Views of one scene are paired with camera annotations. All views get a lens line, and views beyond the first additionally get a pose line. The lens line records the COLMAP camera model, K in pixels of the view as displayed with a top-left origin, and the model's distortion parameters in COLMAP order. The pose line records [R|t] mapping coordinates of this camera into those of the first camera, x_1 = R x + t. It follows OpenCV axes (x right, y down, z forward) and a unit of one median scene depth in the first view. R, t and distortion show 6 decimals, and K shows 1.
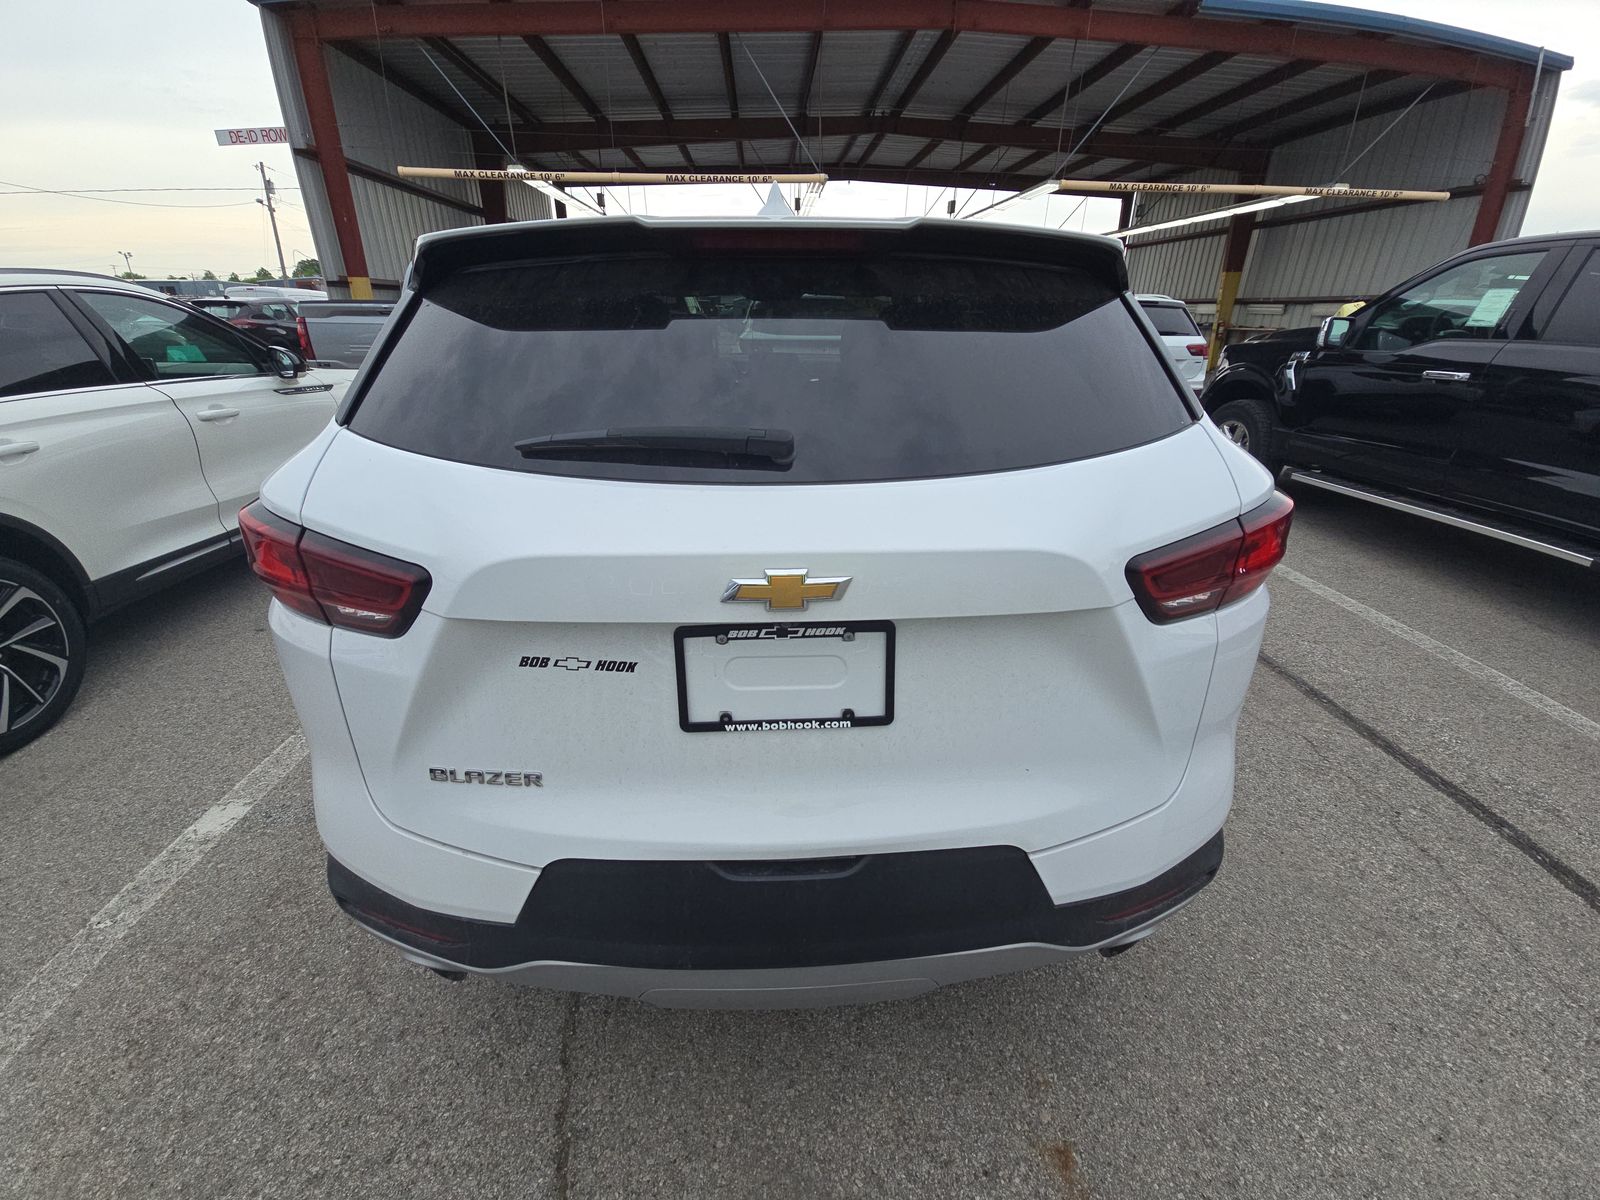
lens RADIAL K [[635.9, 0, 800.0], [0, 635.9, 600.0], [0, 0, 1]] dist [-0.001084, -0.000287]
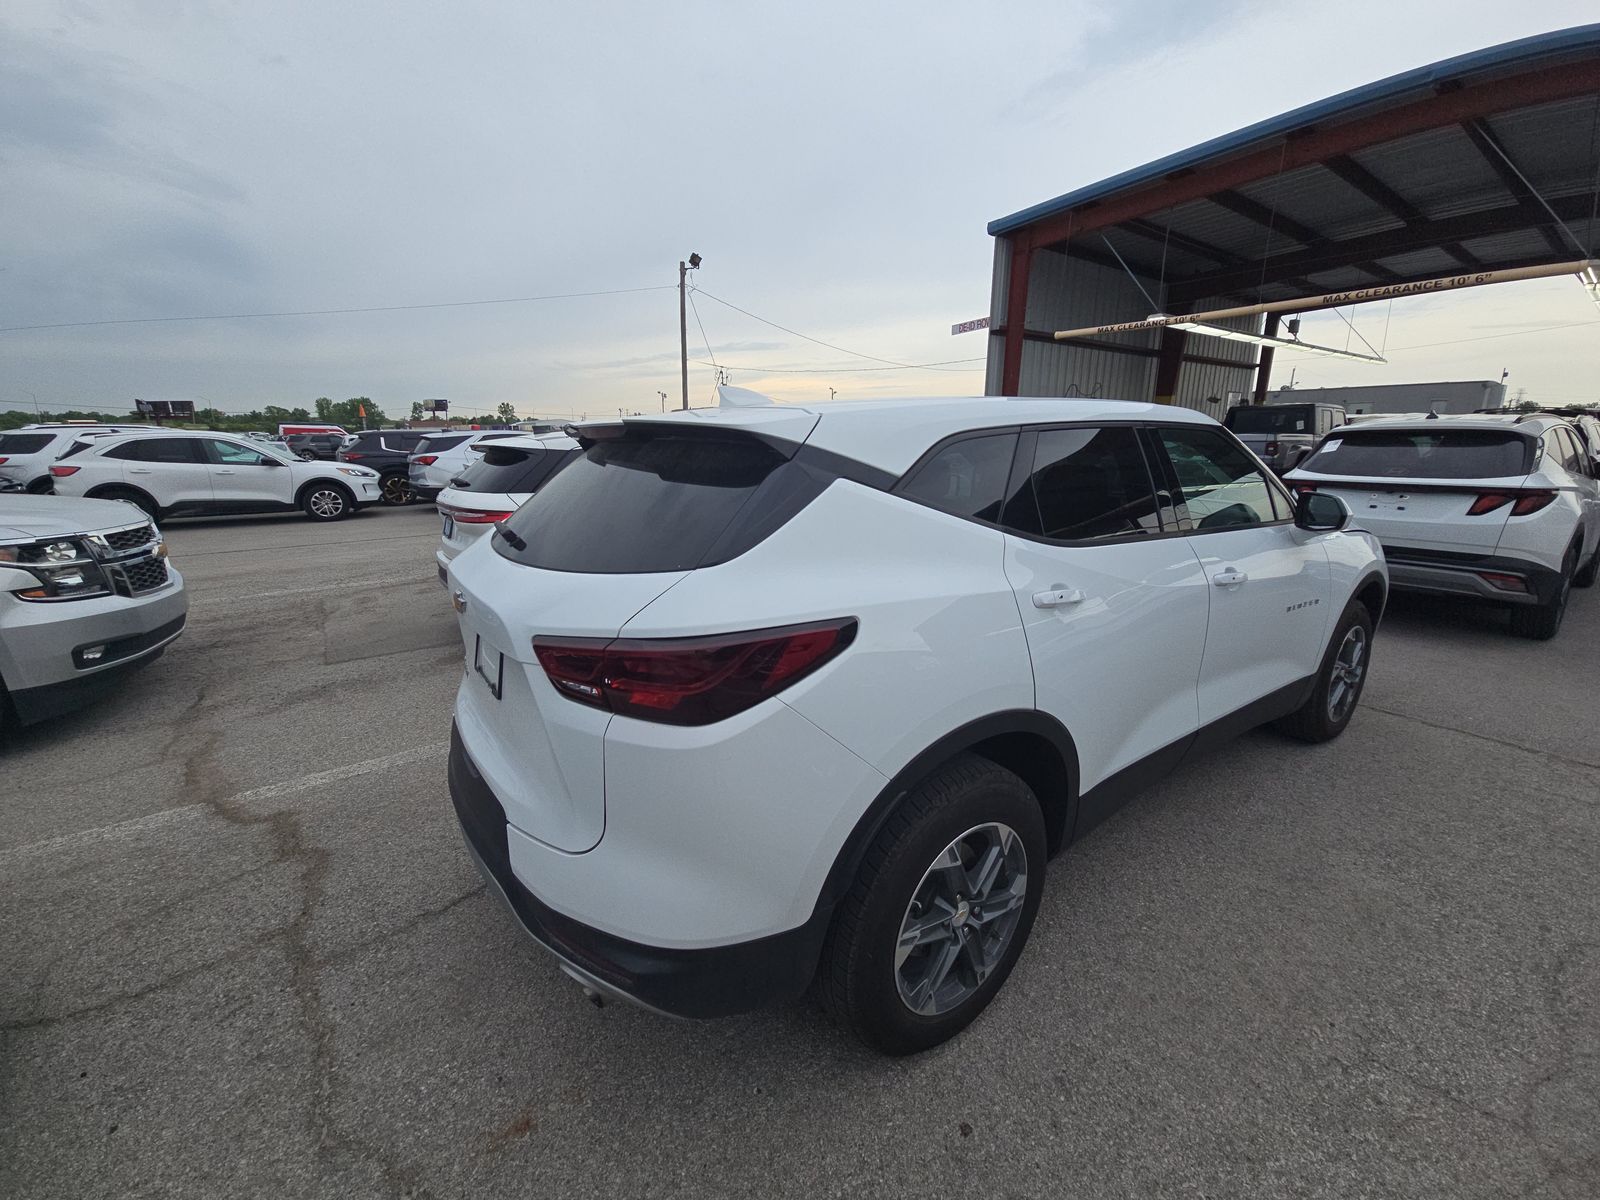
lens RADIAL K [[635.9, 0, 800.0], [0, 635.9, 600.0], [0, 0, 1]] dist [-0.001084, -0.000287]
pose [[0.560430, 0.195155, -0.804881, 0.170250], [-0.334265, 0.942470, -0.004229, -0.028668], [0.757750, 0.271414, 0.593422, 0.045399]]
